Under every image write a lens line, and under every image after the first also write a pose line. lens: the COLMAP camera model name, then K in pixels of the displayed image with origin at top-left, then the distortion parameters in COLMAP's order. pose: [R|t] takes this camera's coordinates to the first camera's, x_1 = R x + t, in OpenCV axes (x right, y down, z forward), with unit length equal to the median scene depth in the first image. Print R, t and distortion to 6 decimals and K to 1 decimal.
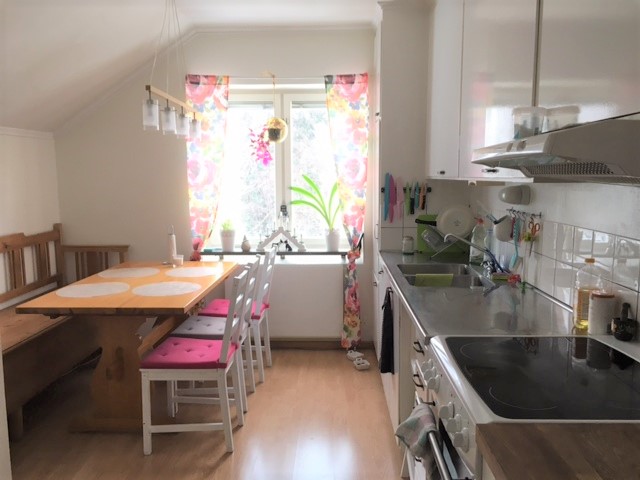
lens RADIAL K [[535.1, 0, 320.0], [0, 535.1, 240.0], [0, 0, 1]] dist [0.009568, 0.001242]
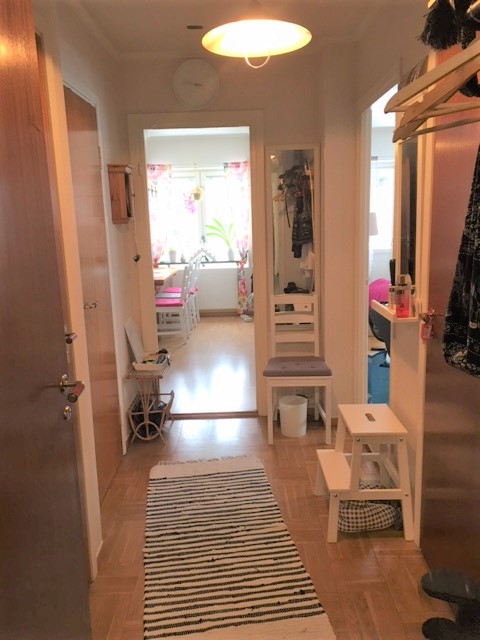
lens RADIAL K [[535.1, 0, 240.0], [0, 535.1, 320.0], [0, 0, 1]] dist [0.009568, 0.001242]
pose [[0.999427, -0.030218, 0.015249, 0.019792], [0.028938, 0.996522, 0.078147, 0.080906], [-0.017557, -0.077661, 0.996825, -0.824946]]
